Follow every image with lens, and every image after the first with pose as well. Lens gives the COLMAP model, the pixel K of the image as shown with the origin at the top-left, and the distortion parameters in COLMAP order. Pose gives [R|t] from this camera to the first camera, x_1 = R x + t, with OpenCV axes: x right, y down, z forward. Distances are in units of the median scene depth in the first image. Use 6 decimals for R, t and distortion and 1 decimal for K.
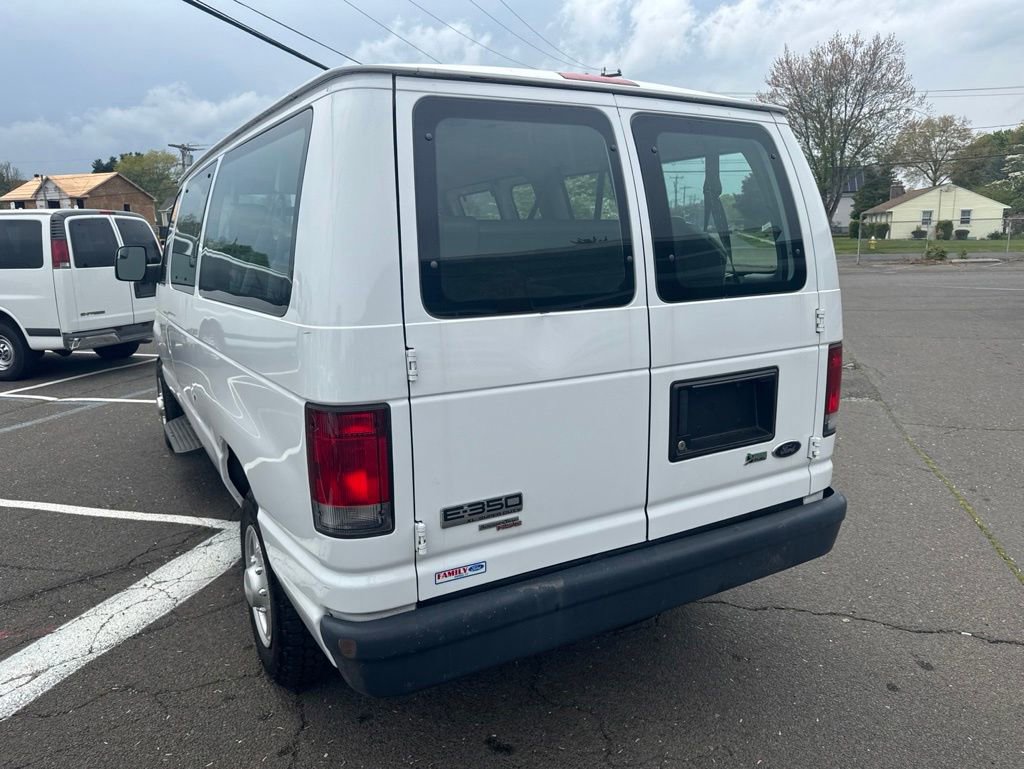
lens RADIAL K [[725.4, 0, 515.8], [0, 725.4, 383.8], [0, 0, 1]] dist [0.052608, -0.063532]
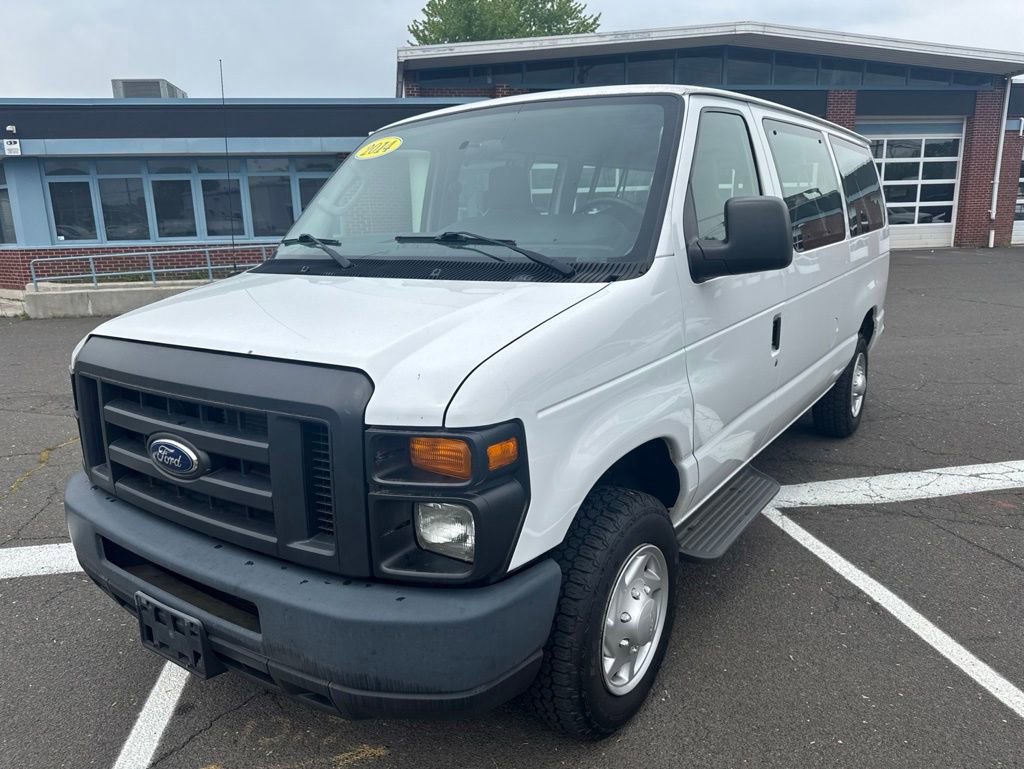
lens RADIAL K [[726.7, 0, 512.0], [0, 726.7, 384.5], [0, 0, 1]] dist [0.034857, -0.042352]
pose [[-0.425759, -0.169136, 0.888888, -1.721938], [0.216410, 0.934829, 0.281534, -0.460756], [-0.878576, 0.312230, -0.361410, 2.581167]]
